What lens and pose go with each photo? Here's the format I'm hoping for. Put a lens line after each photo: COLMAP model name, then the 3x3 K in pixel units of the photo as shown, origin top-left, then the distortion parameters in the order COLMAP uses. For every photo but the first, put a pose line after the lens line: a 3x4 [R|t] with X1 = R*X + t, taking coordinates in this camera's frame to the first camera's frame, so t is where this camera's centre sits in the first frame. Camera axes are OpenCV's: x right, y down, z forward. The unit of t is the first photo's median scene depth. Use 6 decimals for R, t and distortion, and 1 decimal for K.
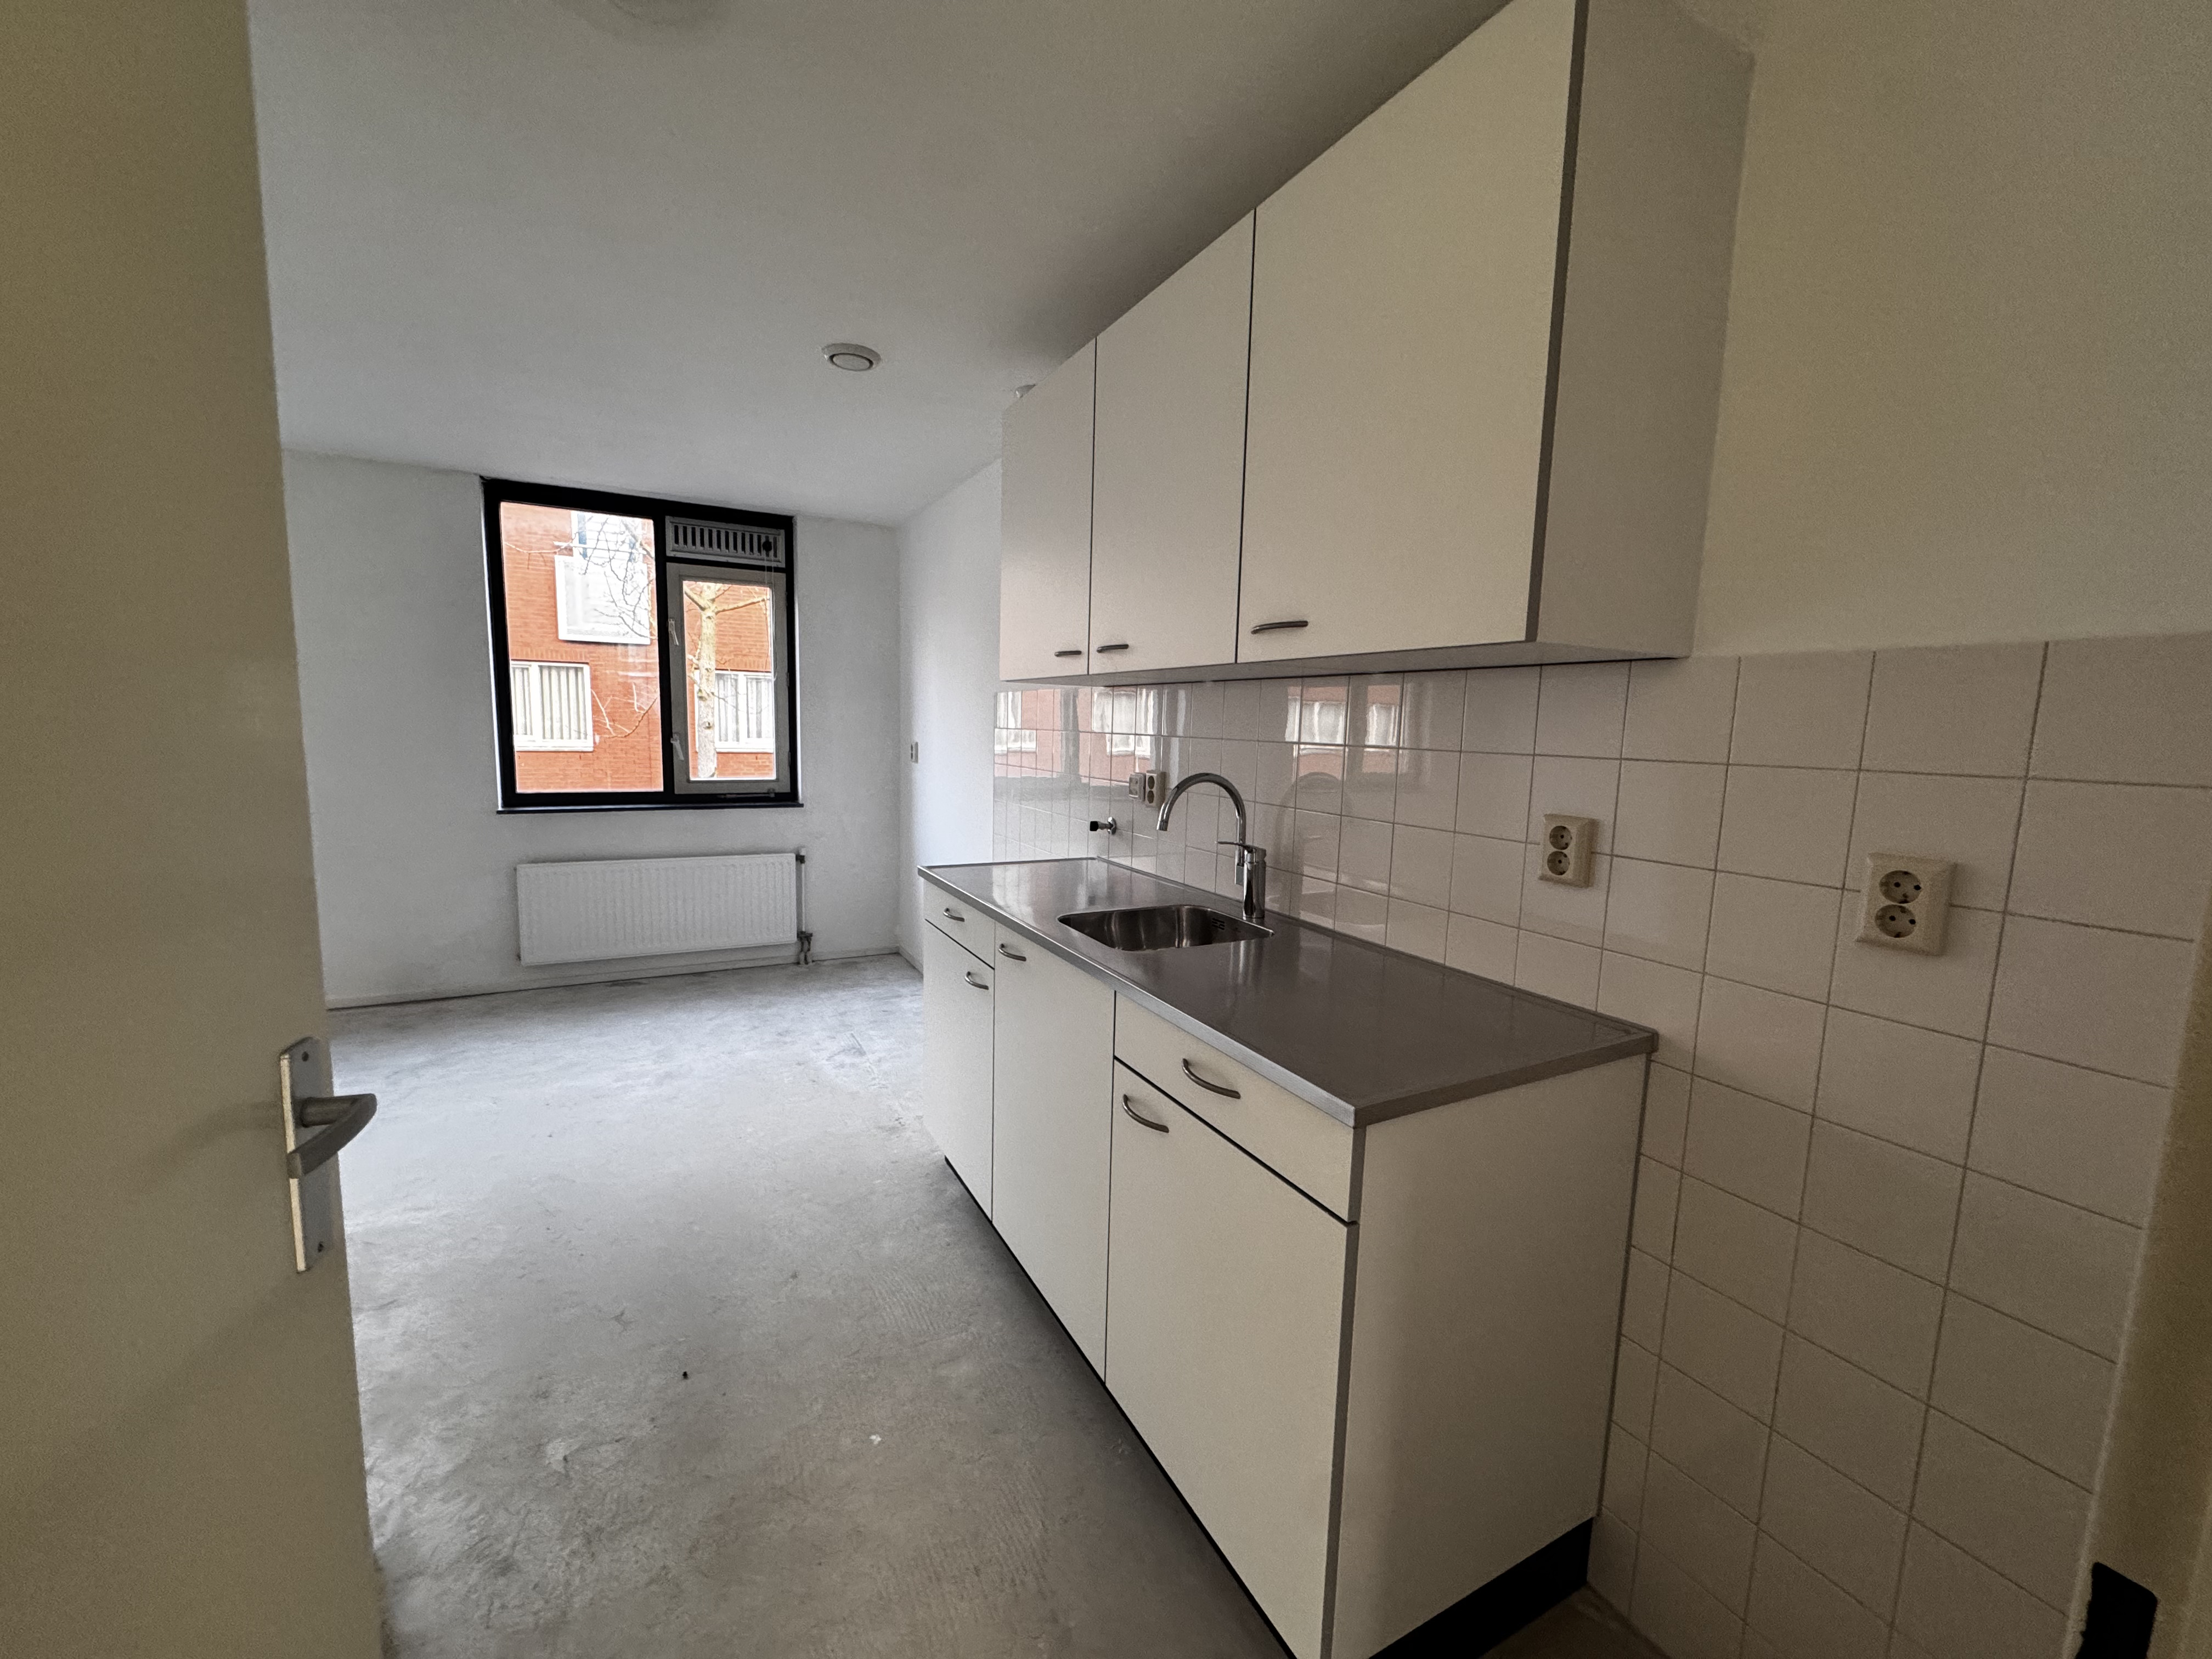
lens RADIAL K [[880.2, 0, 1108.1], [0, 880.2, 832.0], [0, 0, 1]] dist [-0.002515, 0.000351]
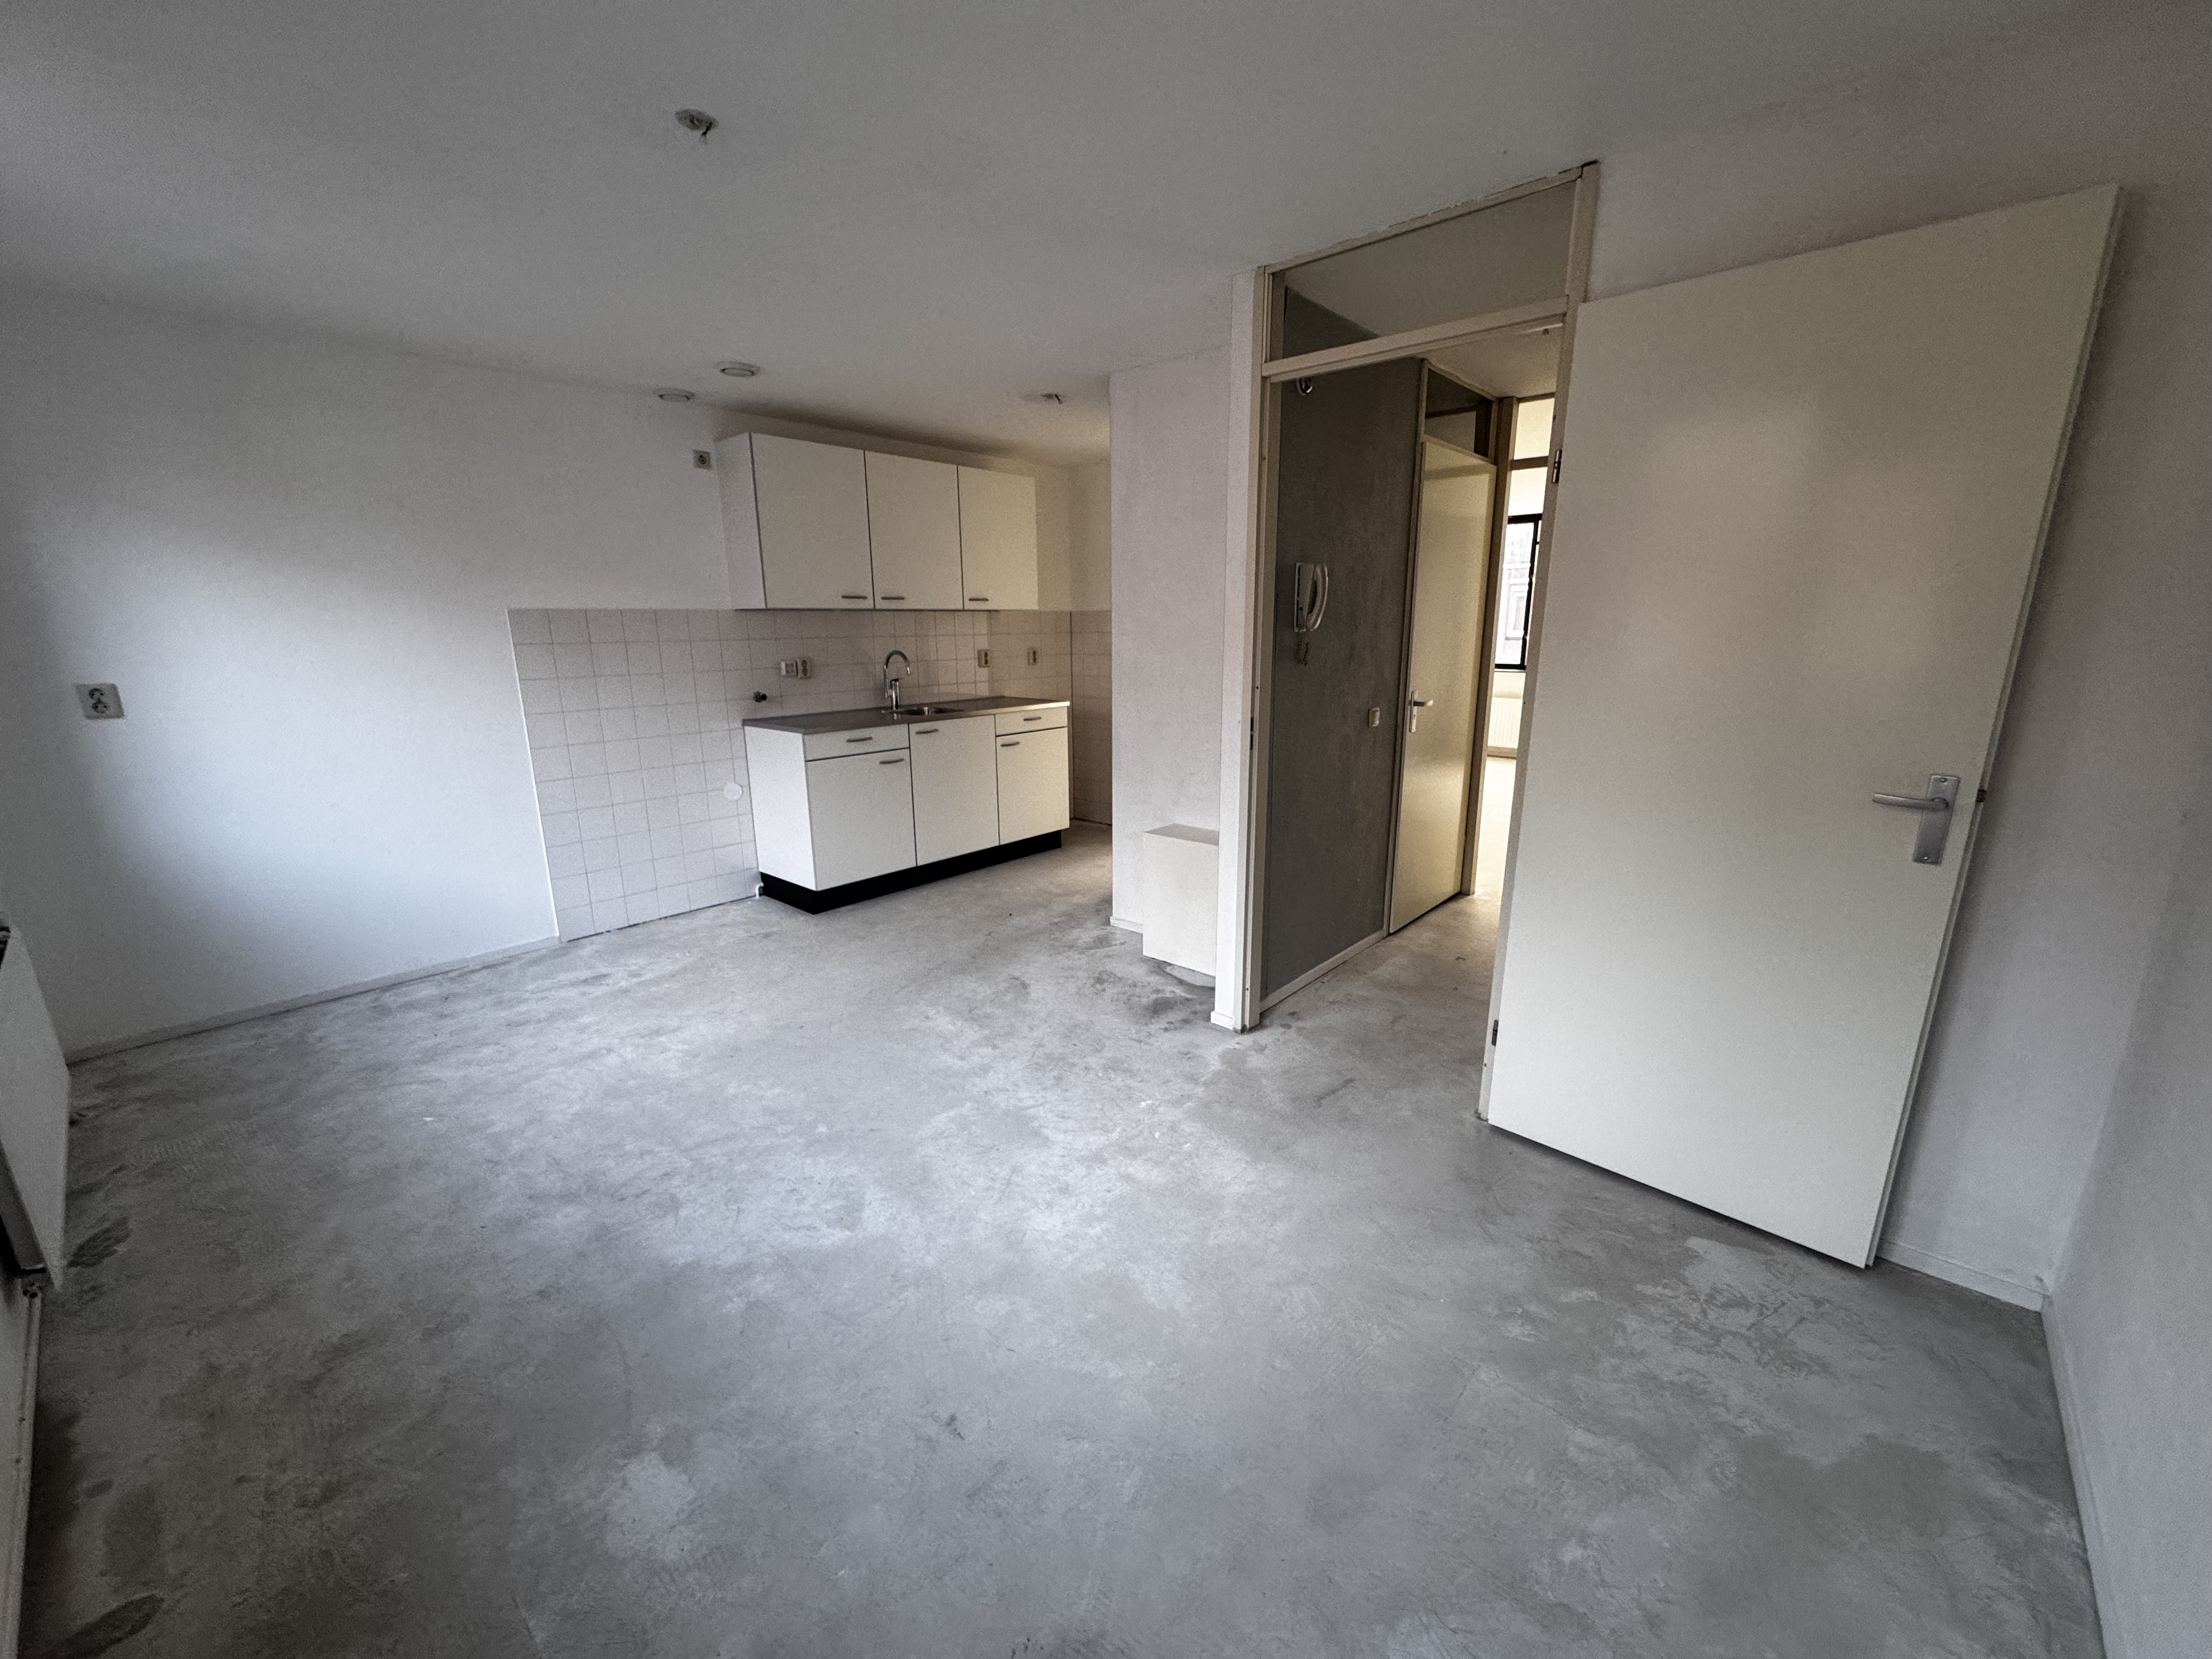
lens RADIAL K [[880.2, 0, 1112.5], [0, 880.2, 838.7], [0, 0, 1]] dist [-0.002515, 0.000351]
pose [[-0.358083, -0.248216, 0.900092, -1.137751], [0.112083, 0.945617, 0.305361, -0.117409], [-0.926938, 0.210230, -0.310789, 0.614067]]
